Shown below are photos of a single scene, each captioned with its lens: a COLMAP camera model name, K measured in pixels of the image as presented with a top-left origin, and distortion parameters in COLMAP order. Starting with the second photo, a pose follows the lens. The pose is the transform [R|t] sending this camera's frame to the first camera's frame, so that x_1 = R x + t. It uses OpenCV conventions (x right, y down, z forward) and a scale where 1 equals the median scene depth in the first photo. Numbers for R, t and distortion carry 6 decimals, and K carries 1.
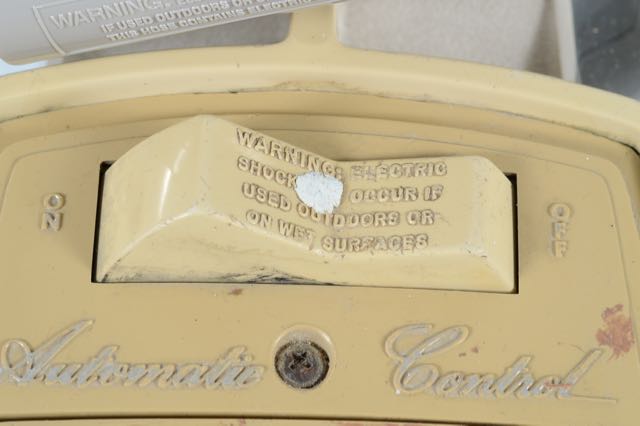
lens RADIAL K [[1682.8, 0, 320.0], [0, 1682.8, 213.0], [0, 0, 1]] dist [-0.022023, -0.077533]
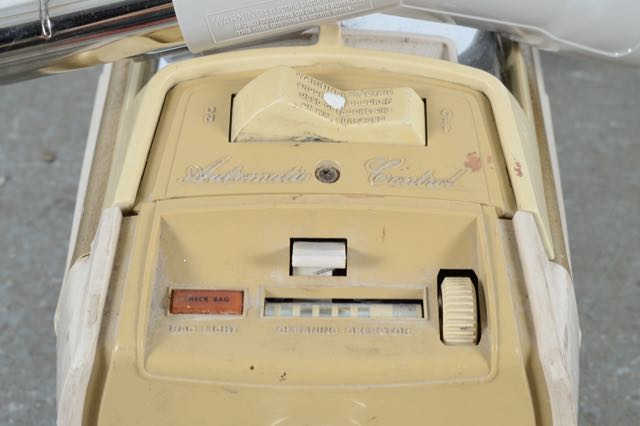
lens RADIAL K [[1682.8, 0, 320.0], [0, 1682.8, 213.0], [0, 0, 1]] dist [-0.022023, -0.077533]
pose [[0.999897, -0.006236, 0.012932, -0.048250], [0.008889, 0.976229, -0.216558, 0.602218], [-0.011274, 0.216651, 0.976184, -1.091904]]
